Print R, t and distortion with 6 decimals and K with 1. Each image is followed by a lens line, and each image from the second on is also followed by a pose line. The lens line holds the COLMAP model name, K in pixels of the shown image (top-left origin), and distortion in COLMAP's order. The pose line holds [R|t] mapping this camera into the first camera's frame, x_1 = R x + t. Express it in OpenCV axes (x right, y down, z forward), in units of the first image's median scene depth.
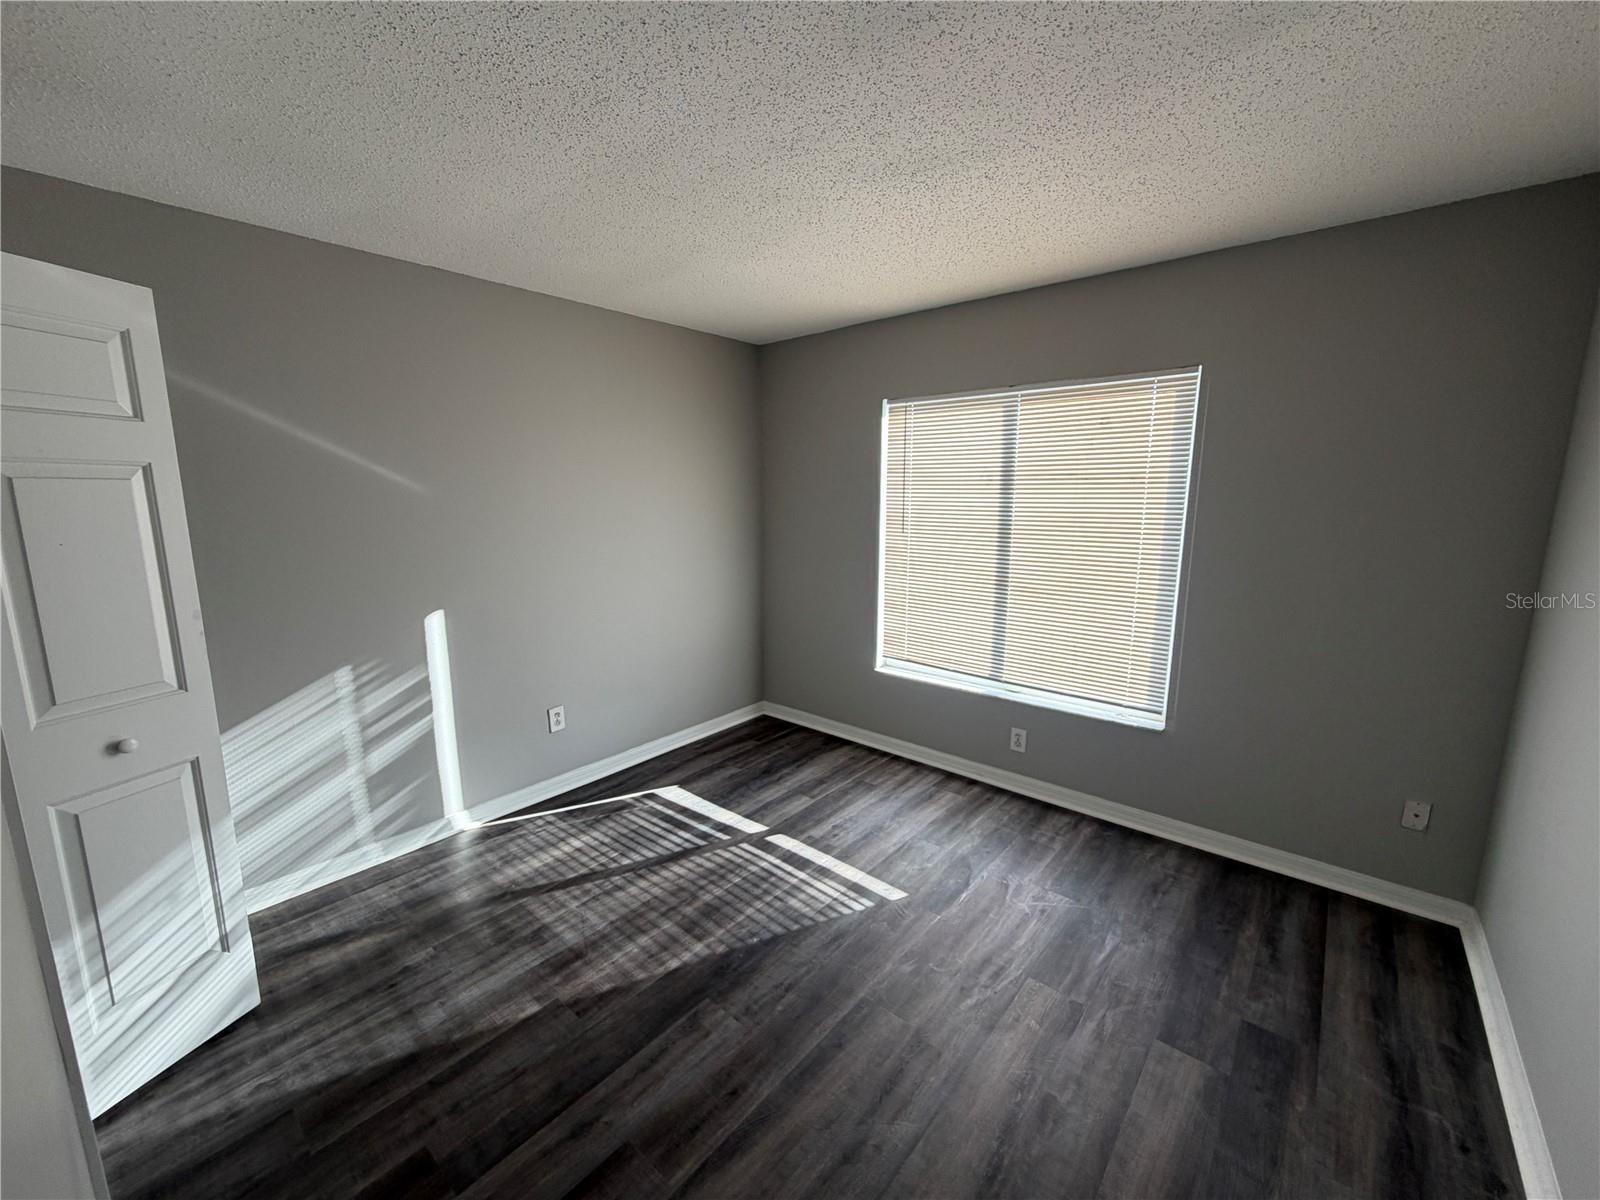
lens RADIAL K [[651.4, 0, 800.2], [0, 651.4, 601.9], [0, 0, 1]] dist [0.003464, -0.001411]
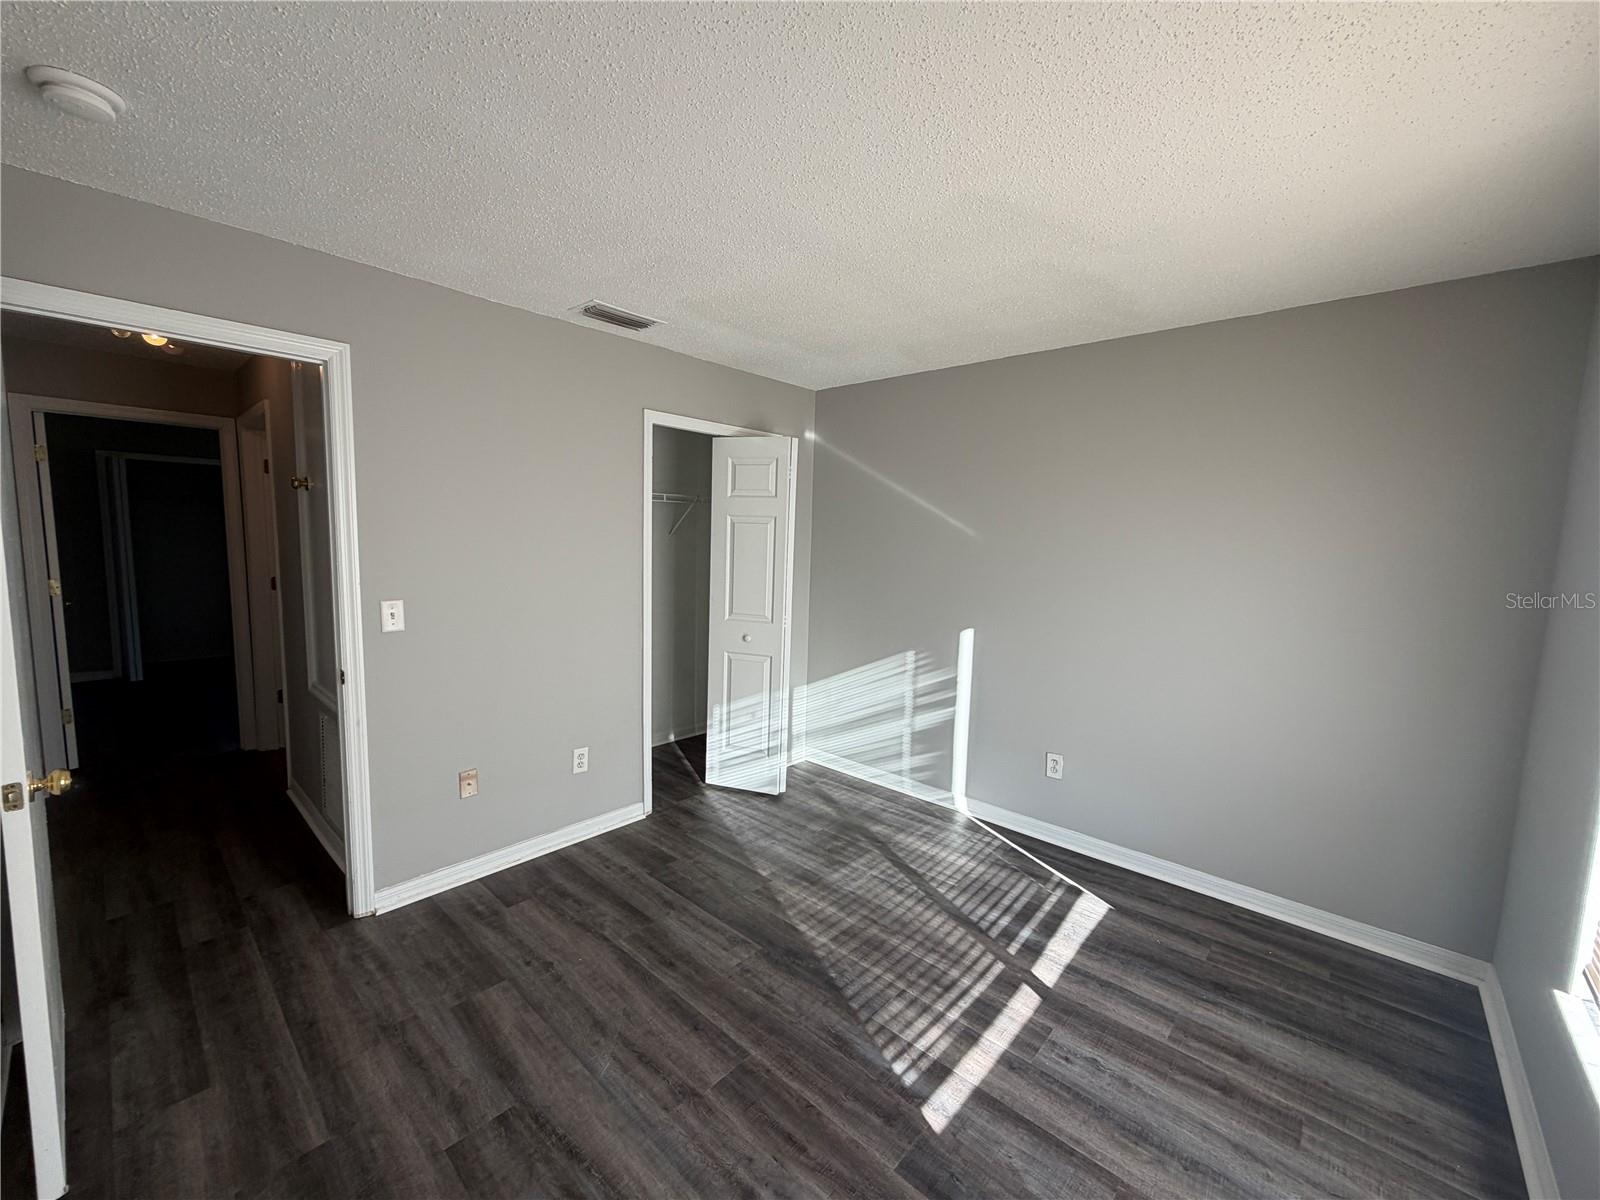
lens RADIAL K [[651.4, 0, 795.1], [0, 651.4, 599.0], [0, 0, 1]] dist [0.003464, -0.001411]
pose [[-0.049969, 0.100746, -0.993657, 0.737890], [-0.197048, 0.974350, 0.108697, -0.117870], [0.979120, 0.201229, -0.028836, 0.728488]]
